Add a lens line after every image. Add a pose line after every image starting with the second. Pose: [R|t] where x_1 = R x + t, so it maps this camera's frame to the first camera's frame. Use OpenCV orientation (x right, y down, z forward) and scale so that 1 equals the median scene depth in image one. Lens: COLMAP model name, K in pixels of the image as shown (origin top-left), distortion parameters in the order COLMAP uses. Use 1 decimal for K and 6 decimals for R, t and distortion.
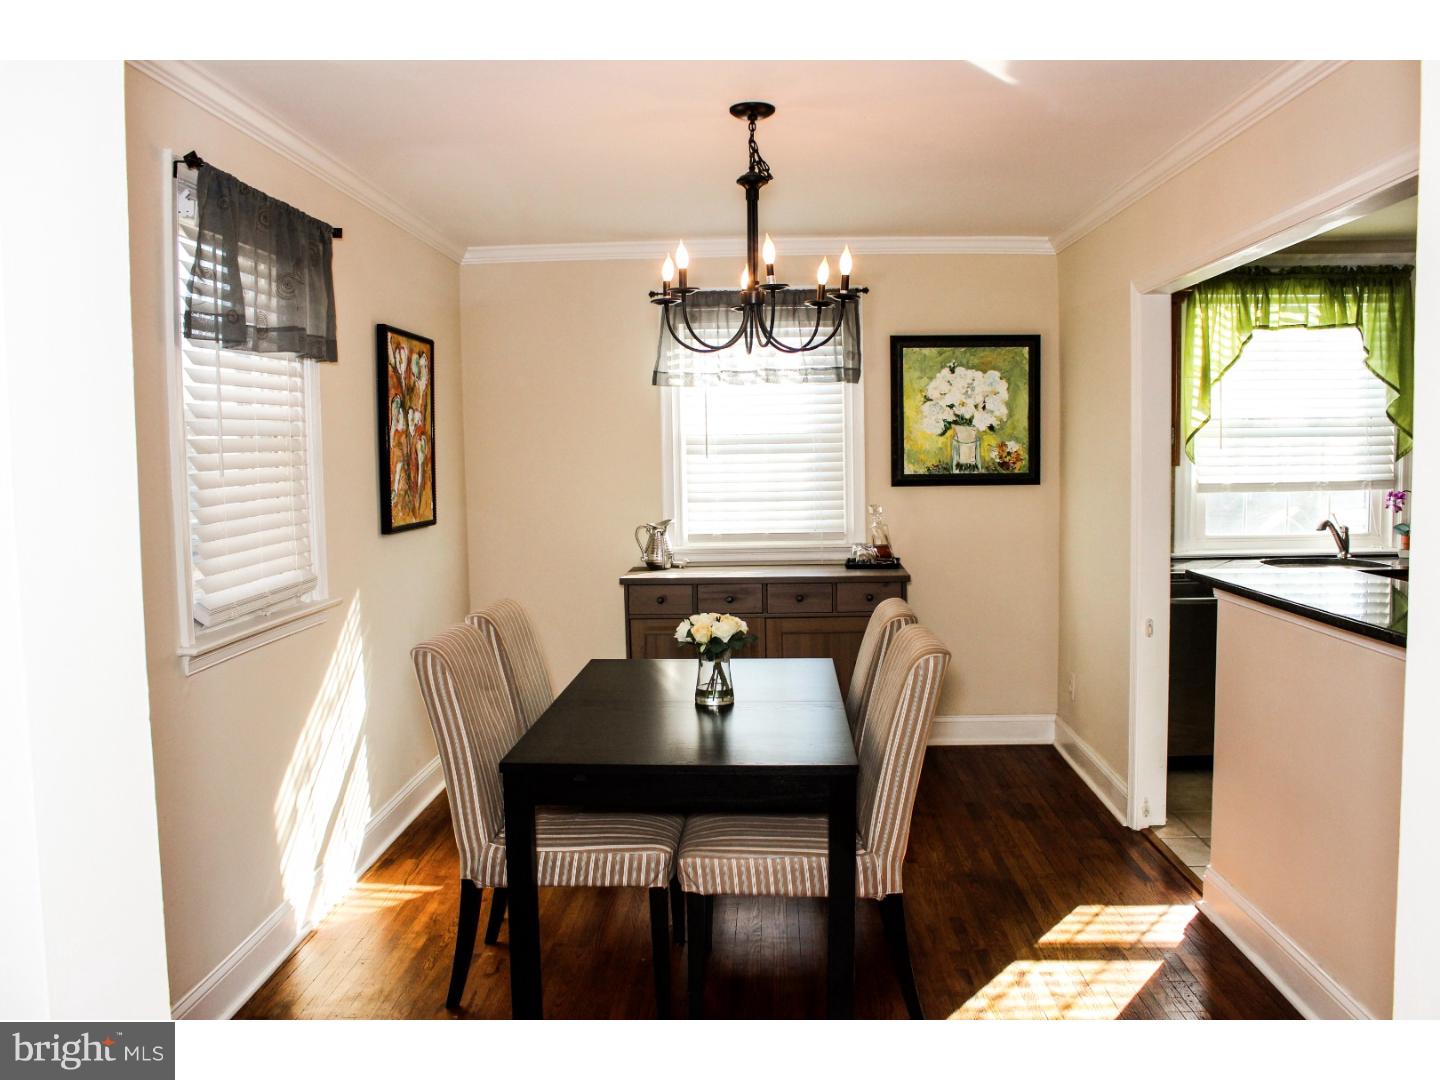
lens RADIAL K [[1226.5, 0, 725.7], [0, 1226.5, 532.6], [0, 0, 1]] dist [-0.162808, 0.167874]
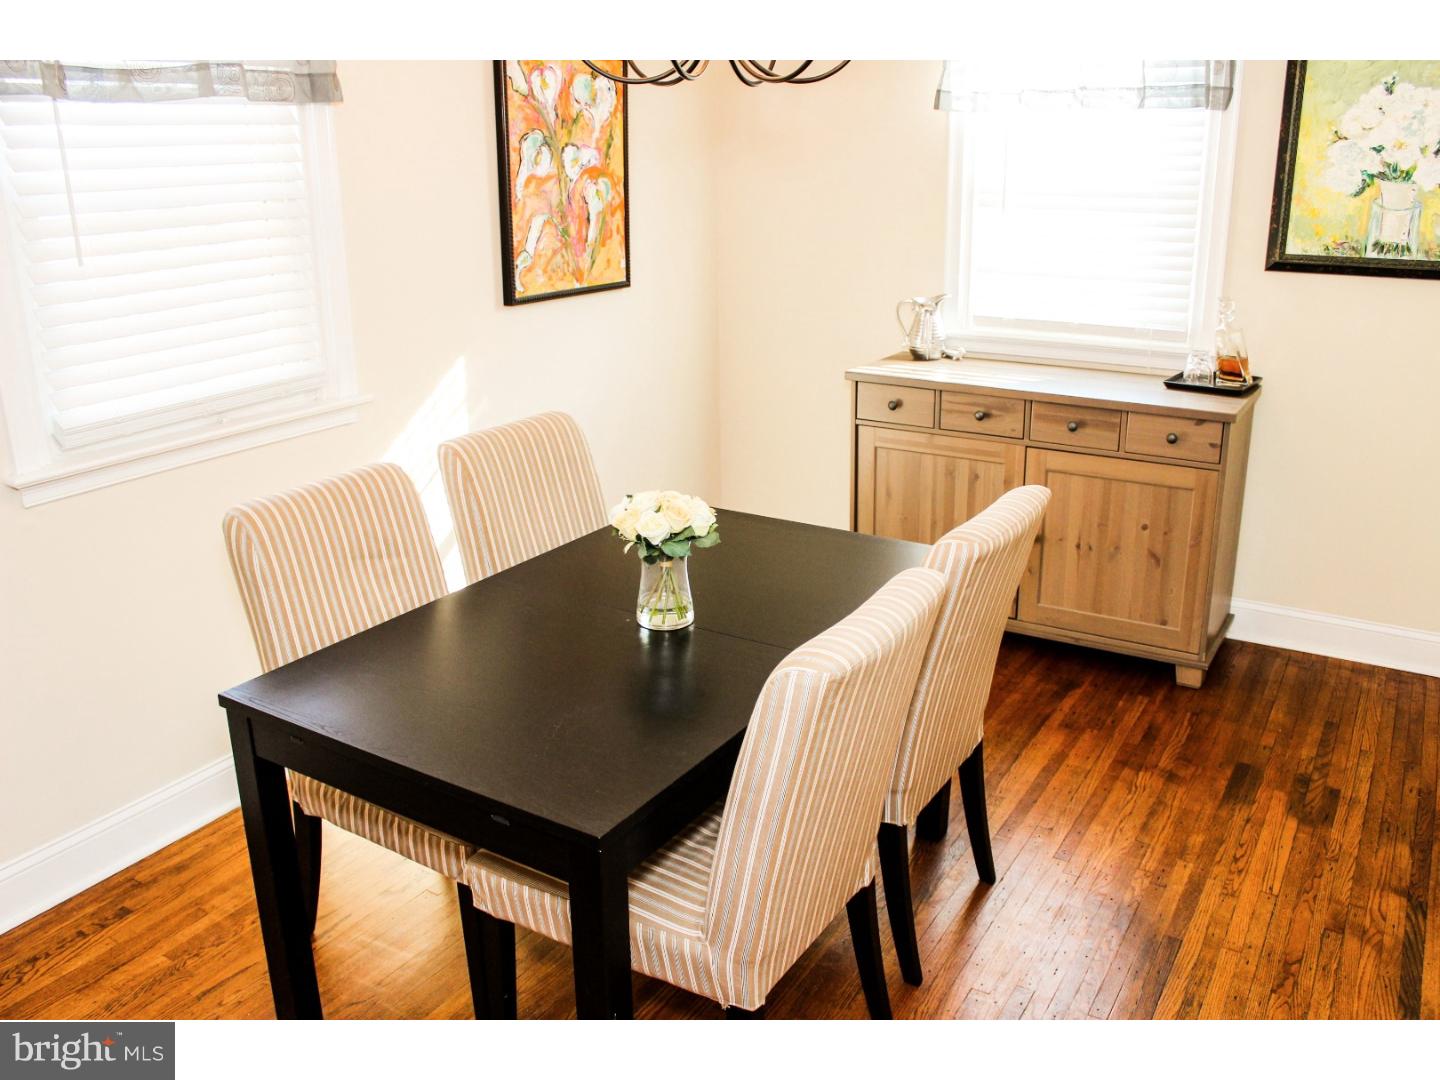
lens RADIAL K [[1226.5, 0, 725.7], [0, 1226.5, 532.6], [0, 0, 1]] dist [-0.162808, 0.167874]
pose [[0.871061, 0.160144, -0.464334, 0.208787], [-0.041642, 0.966029, 0.255055, -0.054217], [0.489406, -0.202833, 0.848140, 0.278014]]
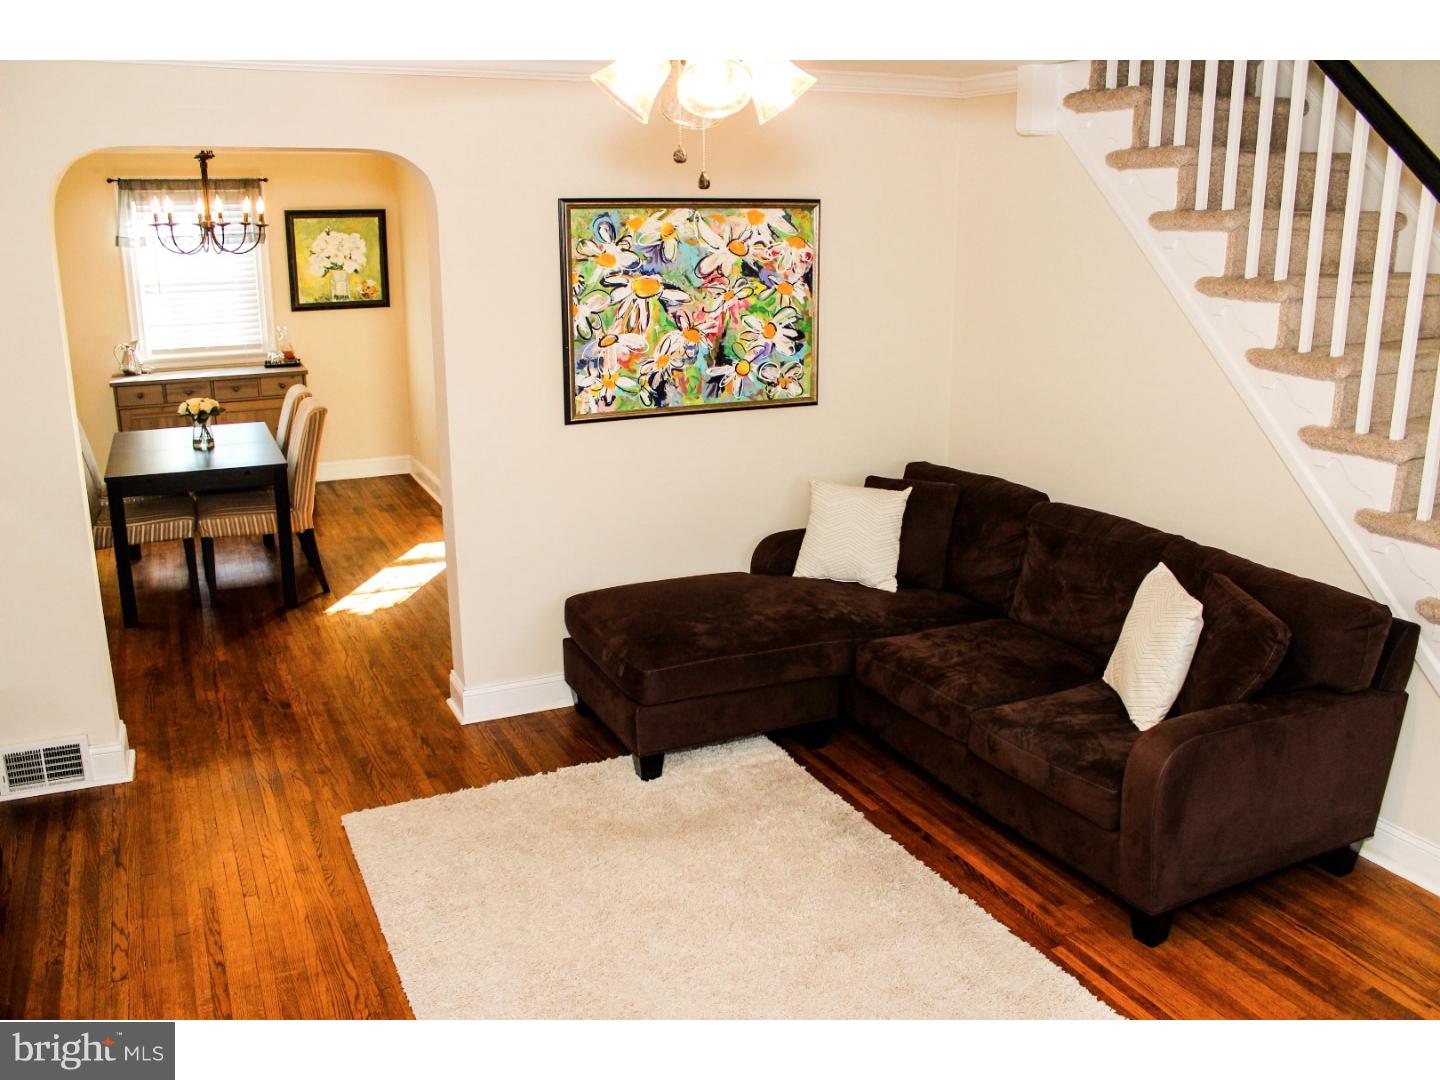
lens RADIAL K [[1226.5, 0, 725.7], [0, 1226.5, 532.6], [0, 0, 1]] dist [-0.162808, 0.167874]
pose [[0.887636, -0.101049, 0.449323, -0.083113], [0.020722, 0.983407, 0.180224, -0.025937], [-0.460079, -0.150662, 0.875002, -0.596843]]
